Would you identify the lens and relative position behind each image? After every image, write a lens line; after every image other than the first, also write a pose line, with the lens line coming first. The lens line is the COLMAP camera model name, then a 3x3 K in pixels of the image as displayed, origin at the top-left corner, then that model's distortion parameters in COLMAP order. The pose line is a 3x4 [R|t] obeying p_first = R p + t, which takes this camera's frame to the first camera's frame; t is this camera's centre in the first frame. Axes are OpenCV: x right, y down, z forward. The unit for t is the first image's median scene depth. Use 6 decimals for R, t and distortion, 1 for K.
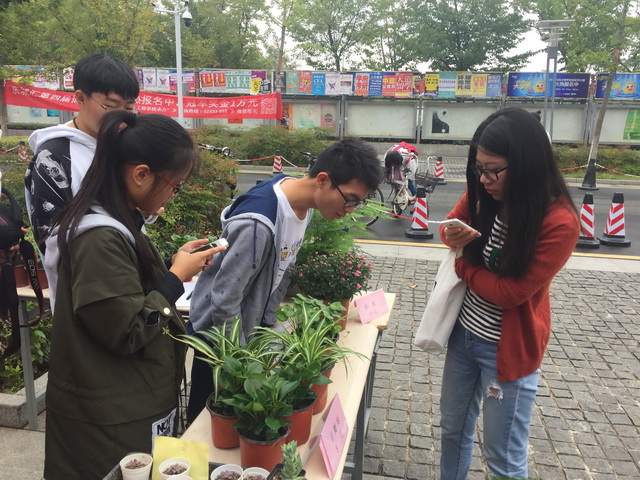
lens RADIAL K [[540.2, 0, 320.0], [0, 540.2, 240.0], [0, 0, 1]] dist [0.000703, -0.000119]
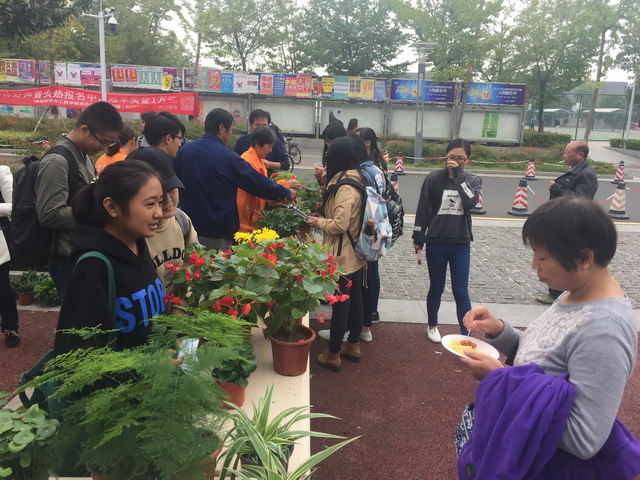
lens RADIAL K [[540.2, 0, 320.0], [0, 540.2, 240.0], [0, 0, 1]] dist [0.000703, -0.000119]
pose [[0.982408, -0.022738, 0.185360, -0.028145], [0.020235, 0.999677, 0.015382, 0.018777], [-0.185650, -0.011361, 0.982550, -0.121258]]
